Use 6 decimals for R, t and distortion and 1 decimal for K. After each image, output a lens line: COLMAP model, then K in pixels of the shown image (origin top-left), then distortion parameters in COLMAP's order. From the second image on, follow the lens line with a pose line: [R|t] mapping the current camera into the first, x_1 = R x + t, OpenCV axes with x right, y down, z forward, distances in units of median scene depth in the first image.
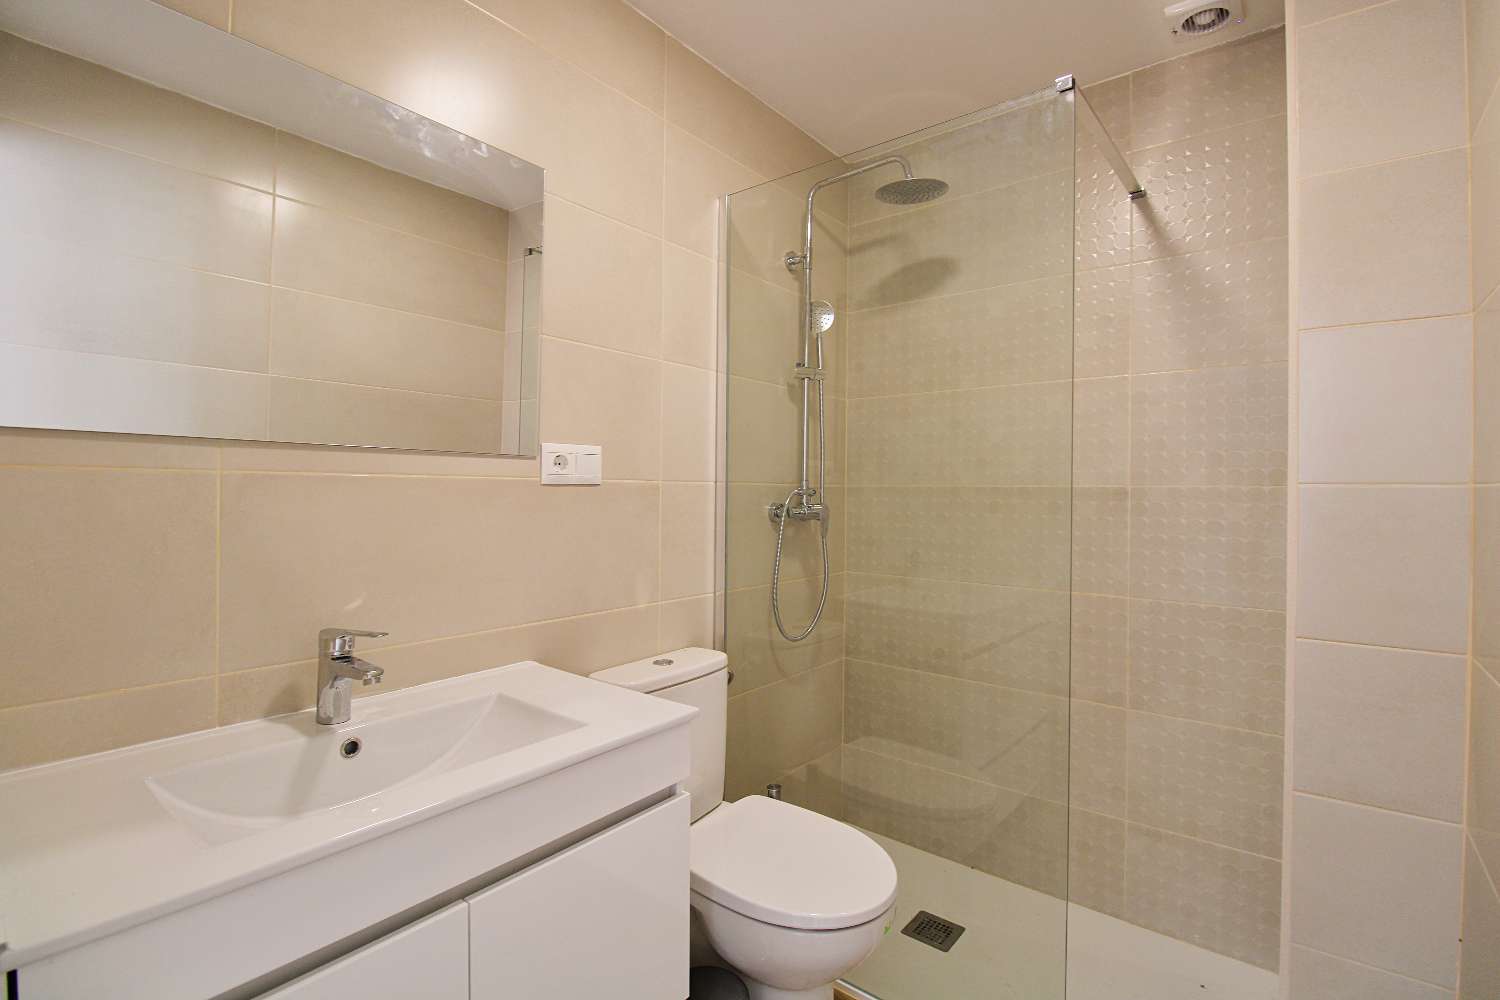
lens RADIAL K [[701.9, 0, 749.0], [0, 701.9, 490.3], [0, 0, 1]] dist [0.001213, -0.015644]
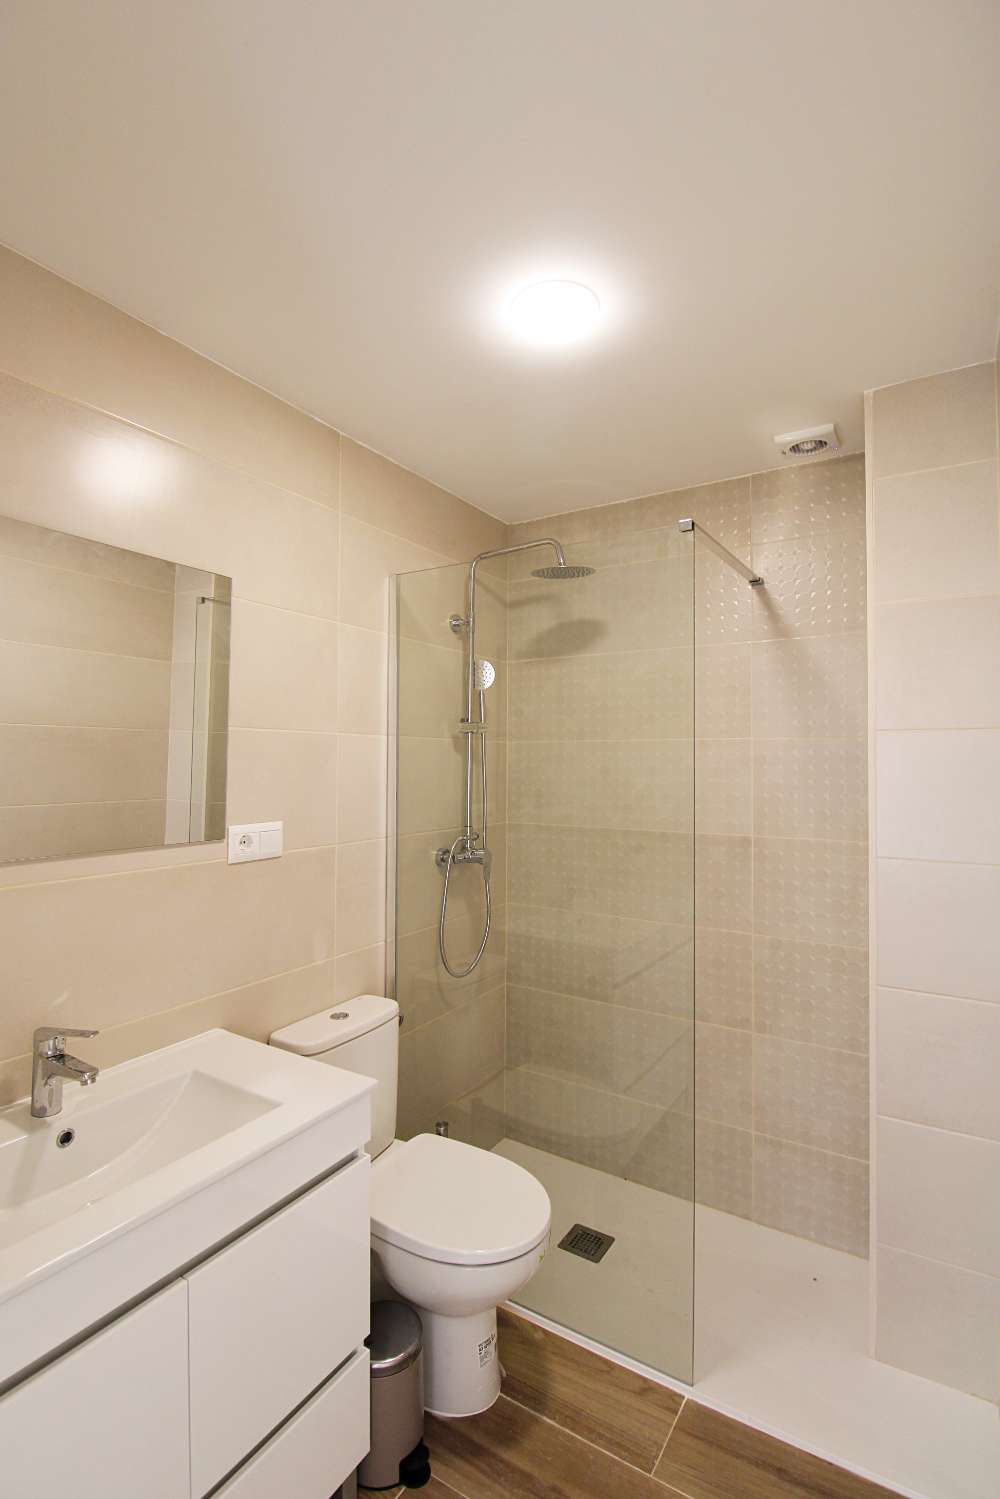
lens RADIAL K [[719.2, 0, 487.1], [0, 719.2, 747.9], [0, 0, 1]] dist [0.001995, -0.017160]
pose [[0.994449, -0.002350, 0.105190, -0.010024], [0.004428, 0.999800, -0.019524, -0.129231], [-0.105124, 0.019881, 0.994260, -0.122897]]
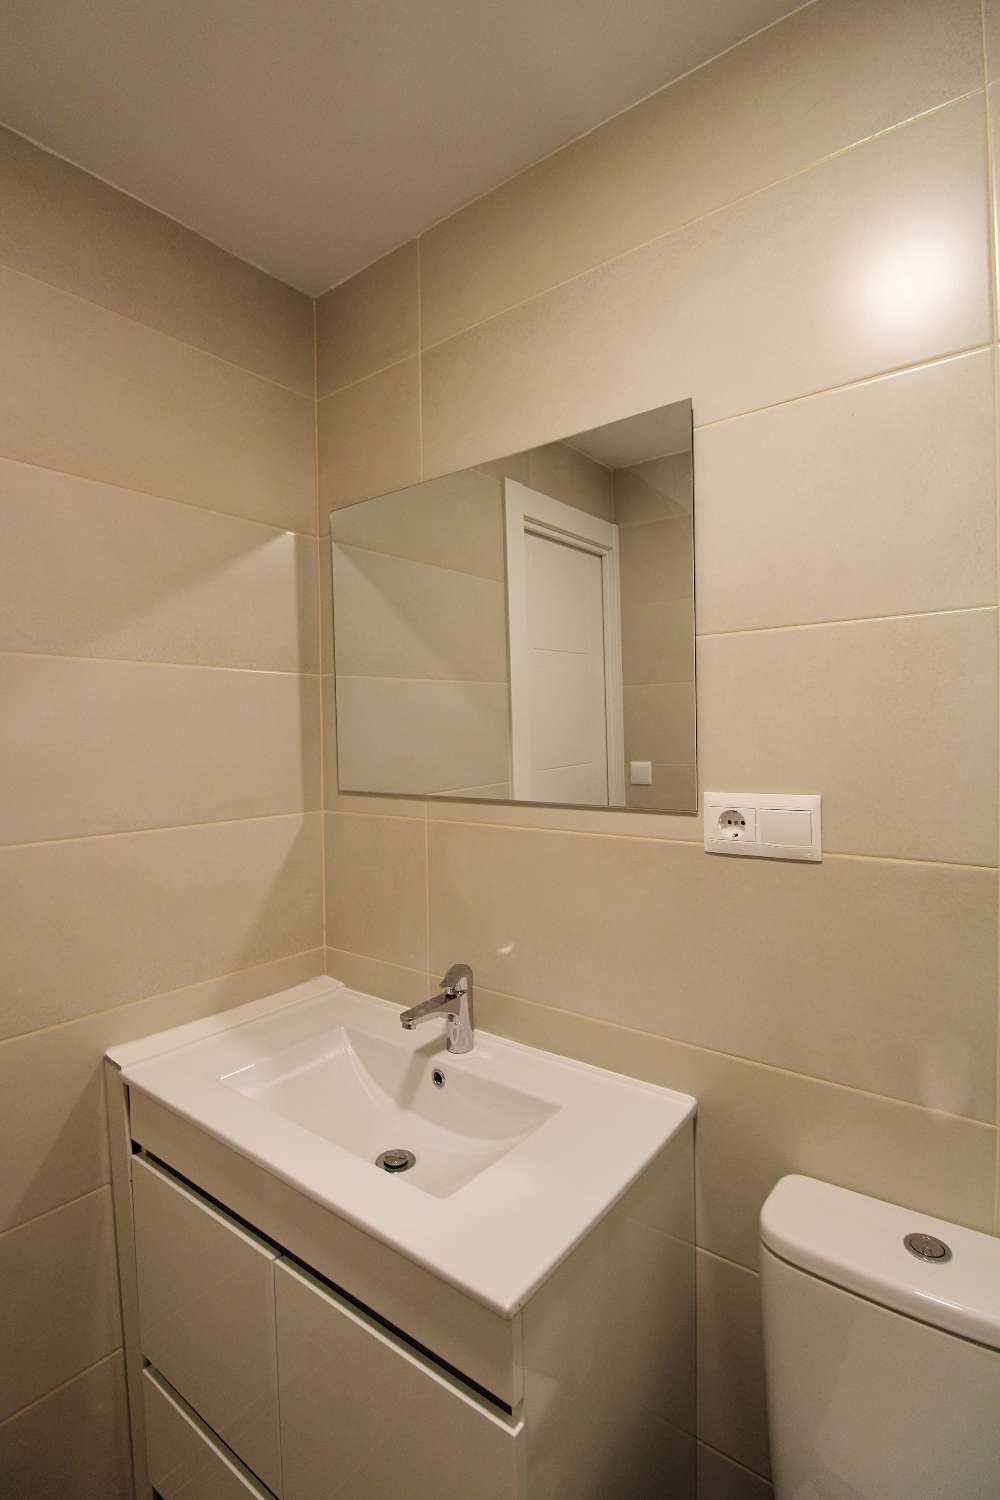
lens RADIAL K [[701.9, 0, 499.4], [0, 701.9, 744.8], [0, 0, 1]] dist [0.001213, -0.015644]
pose [[0.001710, 0.005149, -0.999985, 0.307732], [0.017599, 0.999832, 0.005178, -0.094147], [0.999844, -0.017608, 0.001619, 0.624029]]
